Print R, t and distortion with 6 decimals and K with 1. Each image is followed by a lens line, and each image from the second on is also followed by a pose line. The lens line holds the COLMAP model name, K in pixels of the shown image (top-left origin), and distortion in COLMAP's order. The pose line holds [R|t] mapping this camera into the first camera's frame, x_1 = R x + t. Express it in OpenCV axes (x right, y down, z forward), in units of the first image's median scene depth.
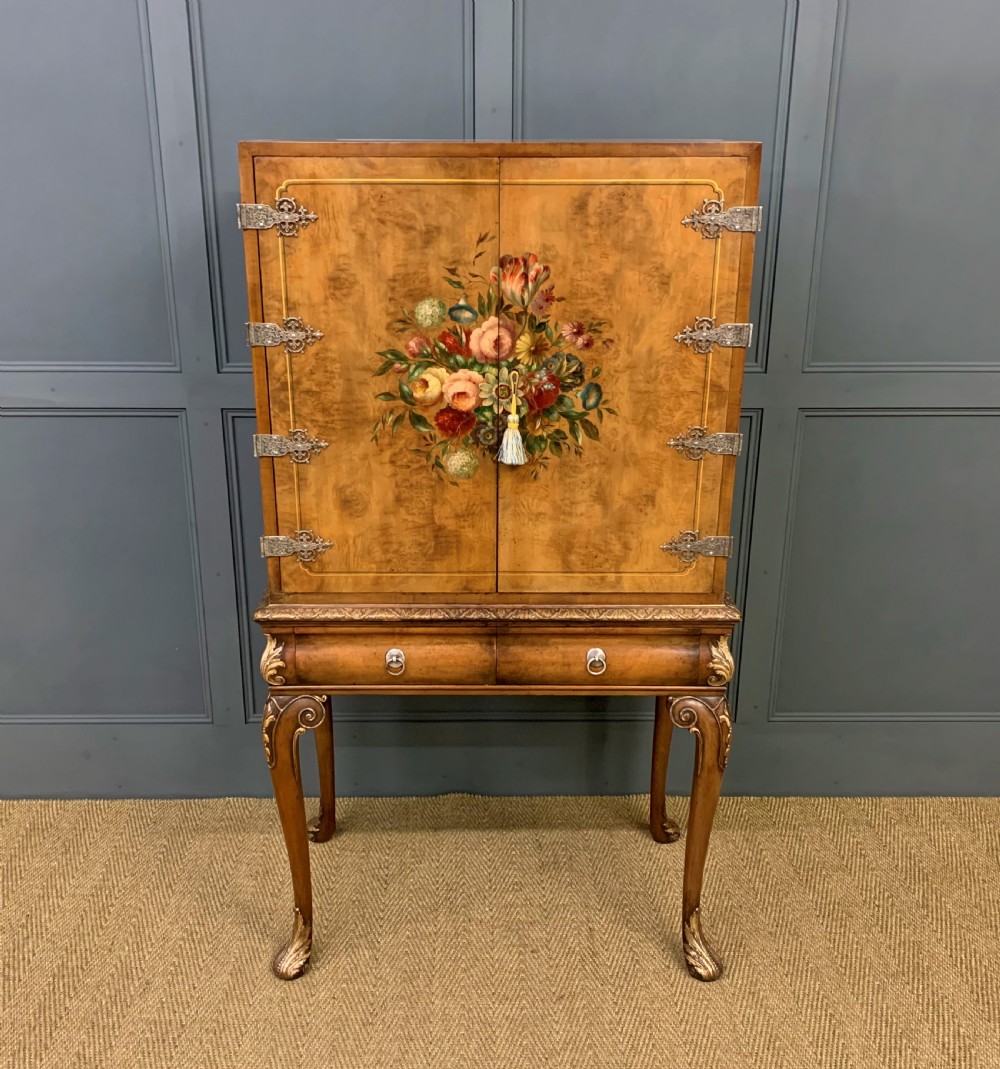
lens RADIAL K [[1142.0, 0, 483.0], [0, 1142.0, 530.3], [0, 0, 1]] dist [0.054397, 0.000000]
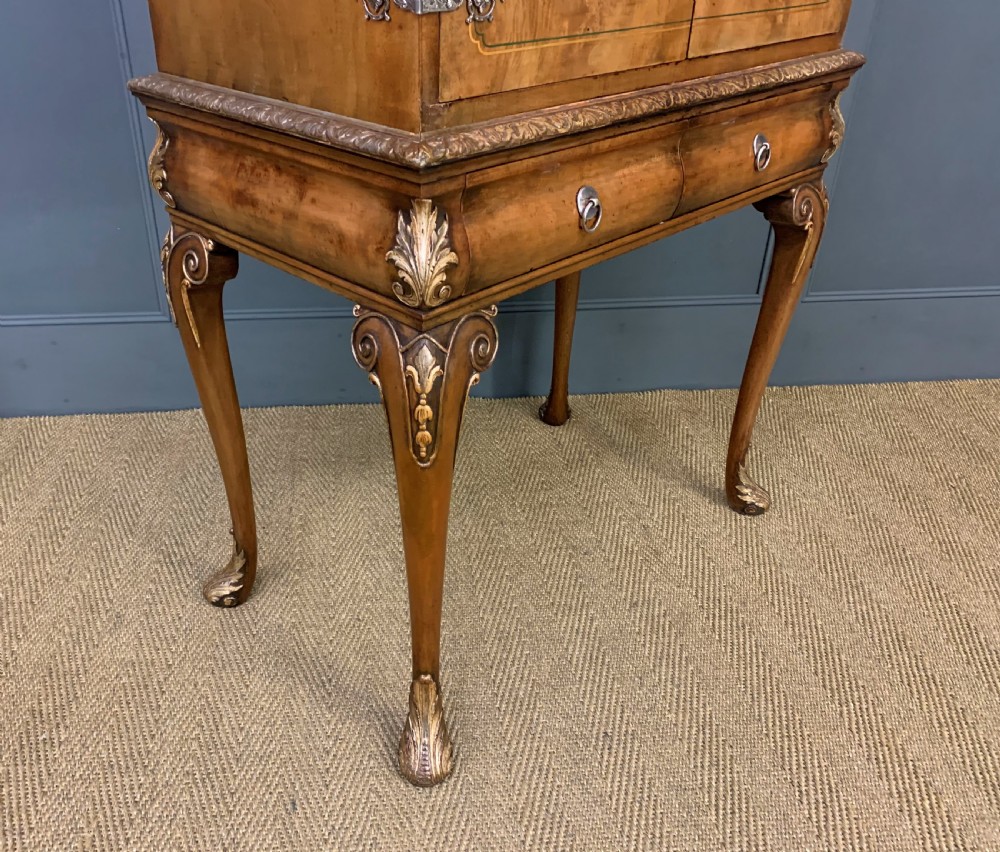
lens RADIAL K [[870.1, 0, 450.9], [0, 870.1, 426.0], [0, 0, 1]] dist [0.067426, -0.090989]
pose [[0.709671, -0.349346, 0.611820, -0.449372], [0.225064, 0.935316, 0.273002, 0.082882], [-0.667617, -0.056043, 0.742392, 0.728599]]
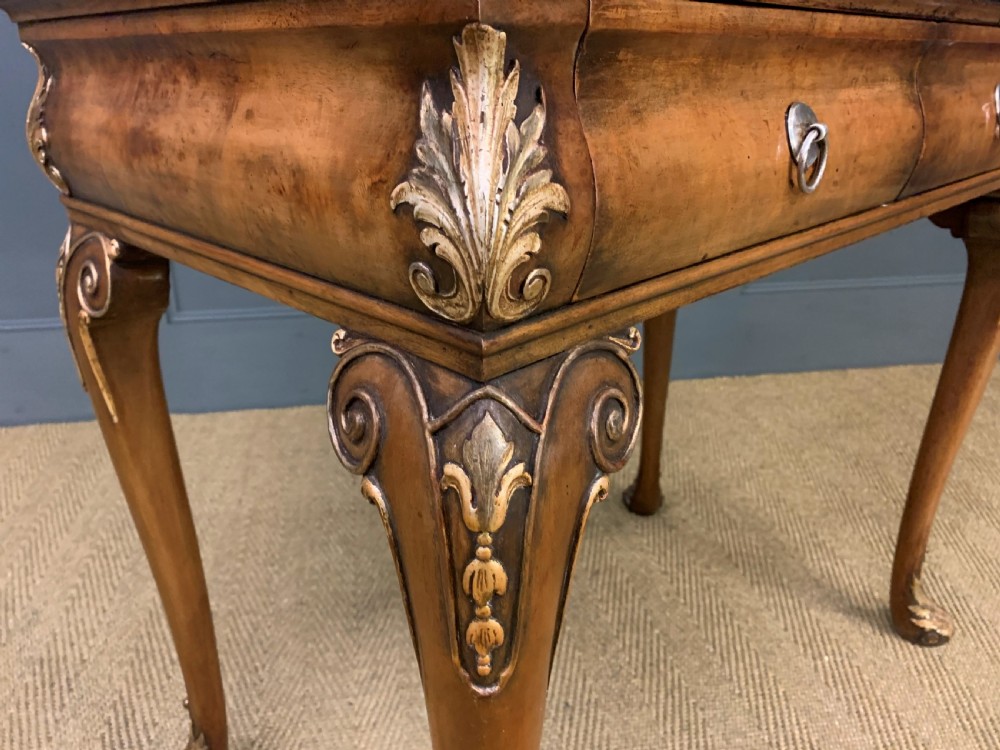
lens RADIAL K [[775.3, 0, 494.7], [0, 775.3, 380.1], [0, 0, 1]] dist [0.046052, -0.042361]
pose [[0.711099, -0.267981, 0.650019, -0.289265], [0.234232, 0.961996, 0.140356, 0.129164], [-0.662928, 0.052448, 0.746844, 0.929387]]
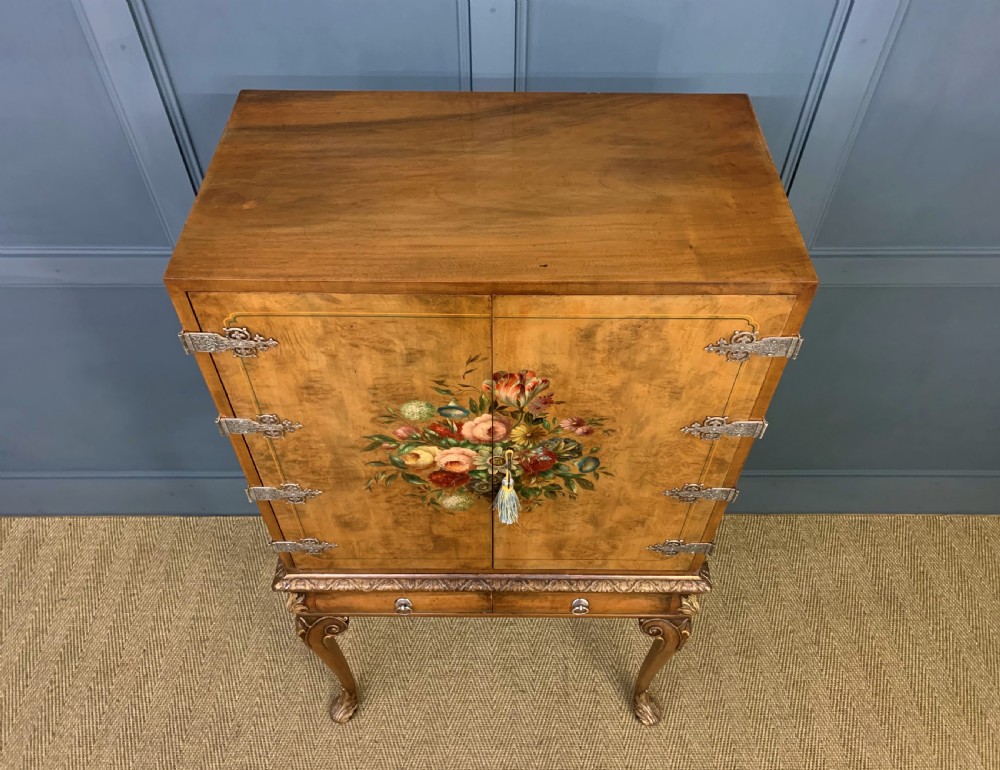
lens RADIAL K [[786.1, 0, 504.6], [0, 786.1, 368.0], [0, 0, 1]] dist [0.052728, -0.045267]
pose [[0.999976, 0.004955, 0.004742, 0.019039], [-0.006629, 0.875400, 0.483354, -0.488327], [-0.001756, -0.483374, 0.875412, 0.433711]]
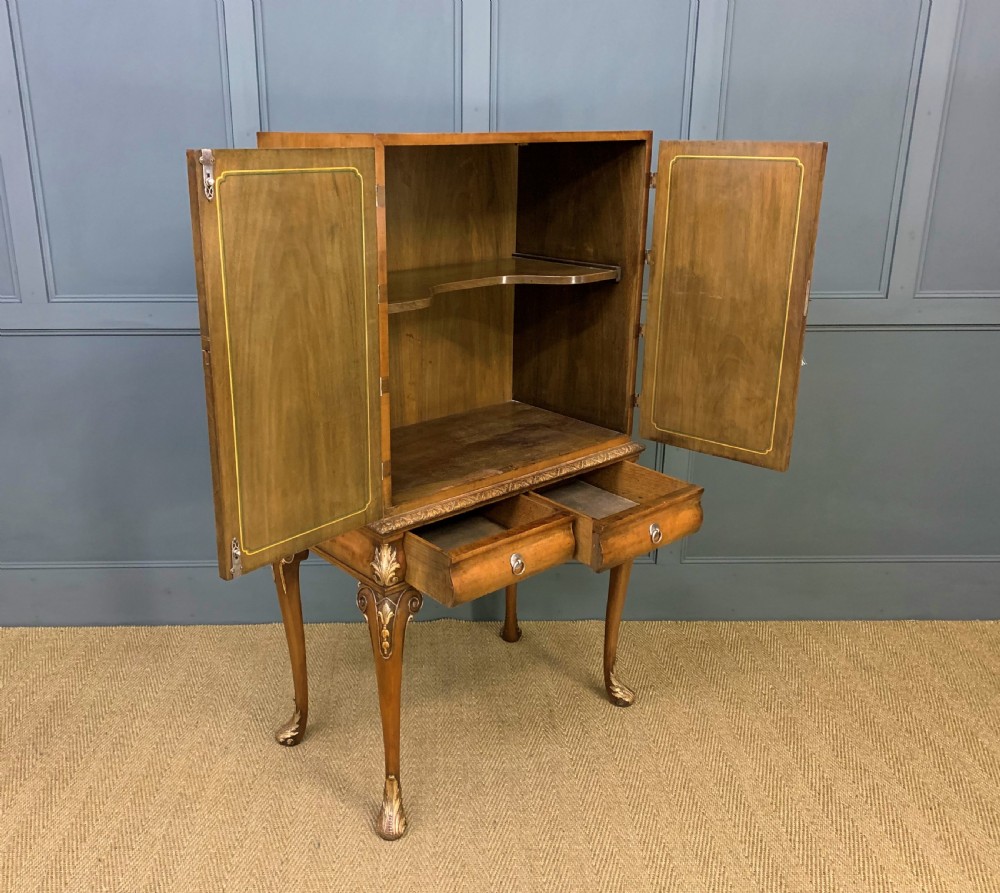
lens RADIAL K [[940.7, 0, 433.9], [0, 940.7, 434.7], [0, 0, 1]] dist [0.041539, 0.000000]
pose [[0.775417, -0.200520, 0.598766, -0.724917], [0.218093, 0.974933, 0.044058, -0.053013], [-0.592591, 0.096424, 0.799711, 0.184572]]
